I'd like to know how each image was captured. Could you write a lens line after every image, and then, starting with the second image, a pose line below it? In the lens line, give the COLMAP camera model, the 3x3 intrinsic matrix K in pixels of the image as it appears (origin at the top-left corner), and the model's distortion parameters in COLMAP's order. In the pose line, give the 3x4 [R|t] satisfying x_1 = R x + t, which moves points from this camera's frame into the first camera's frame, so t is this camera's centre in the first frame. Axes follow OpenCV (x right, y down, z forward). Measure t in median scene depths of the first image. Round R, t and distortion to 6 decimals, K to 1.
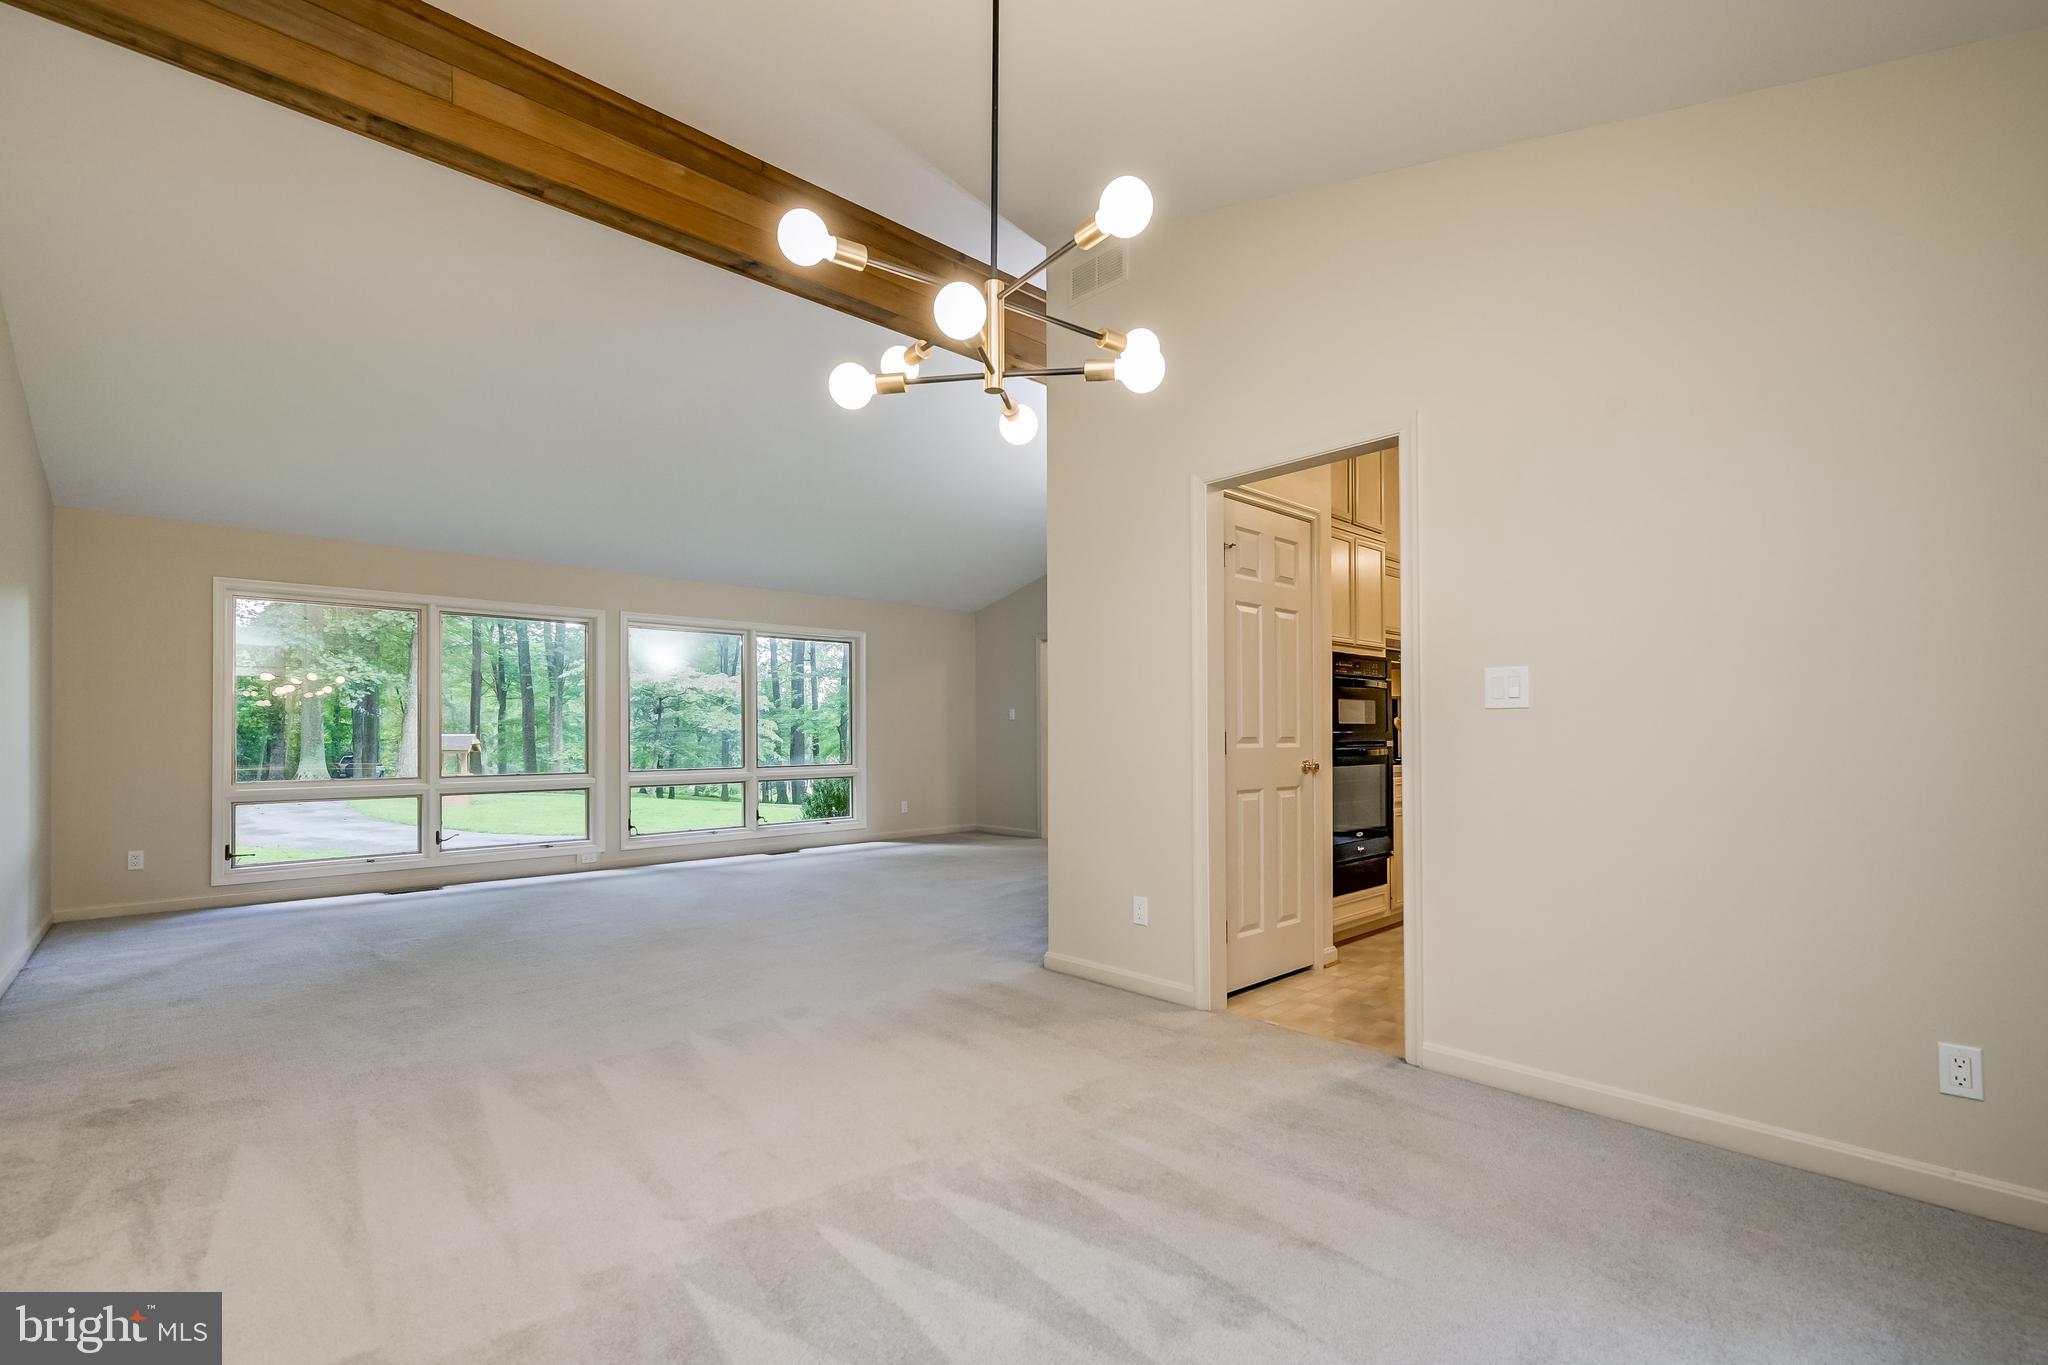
lens RADIAL K [[902.4, 0, 1032.9], [0, 902.4, 732.4], [0, 0, 1]] dist [-0.006627, -0.000310]
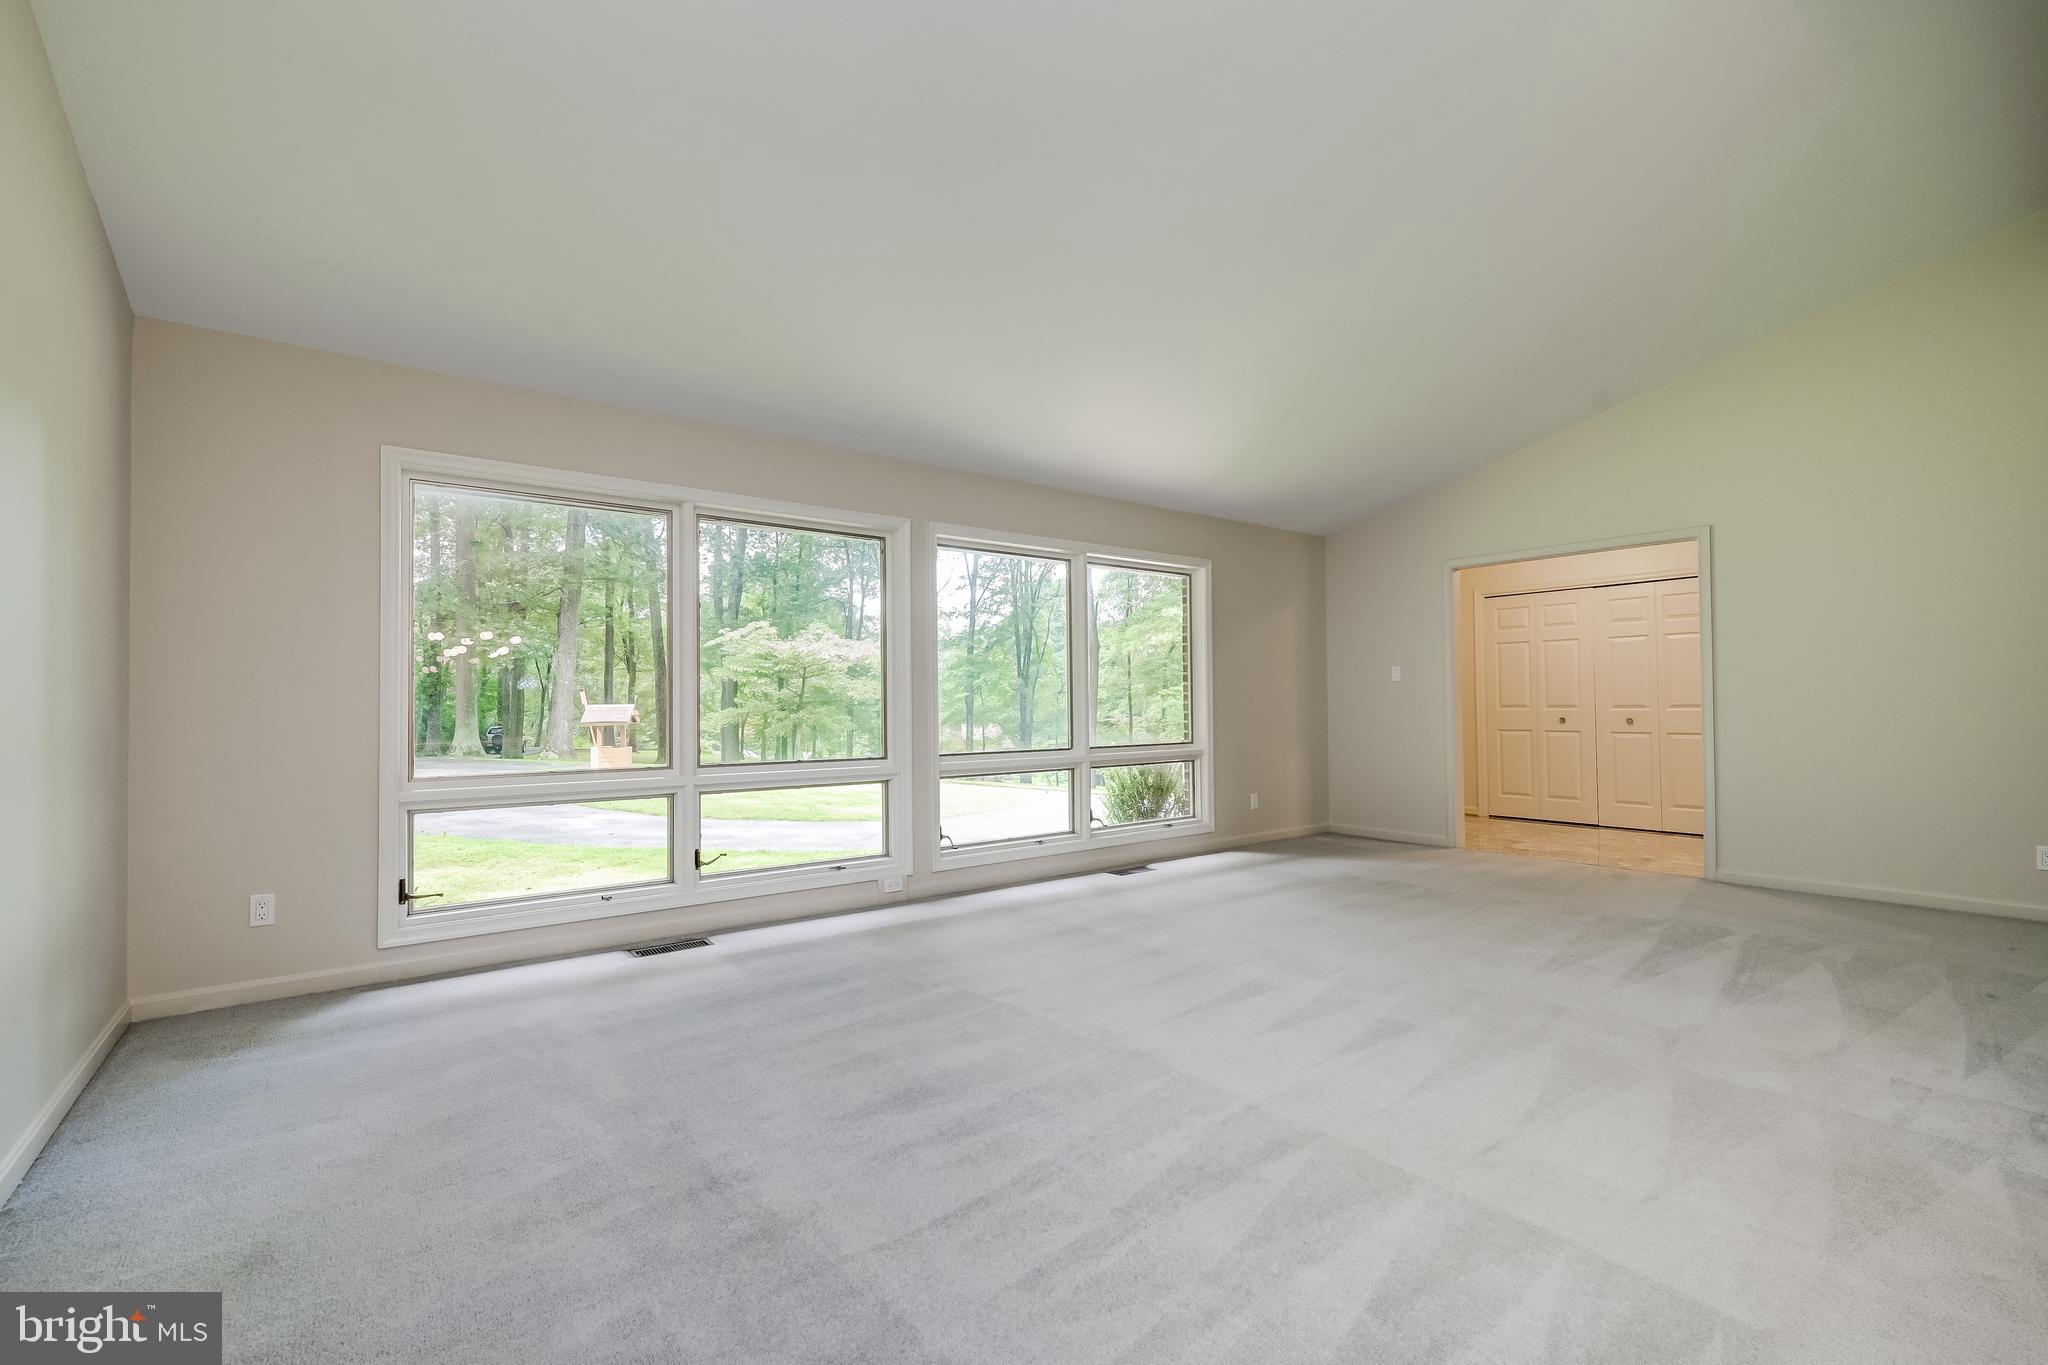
lens RADIAL K [[902.4, 0, 1036.0], [0, 902.4, 688.2], [0, 0, 1]] dist [-0.006627, -0.000310]
pose [[0.994475, -0.006351, -0.104778, -0.308919], [0.004732, 0.999866, -0.015689, 0.004041], [0.104864, 0.015106, 0.994372, 0.332740]]
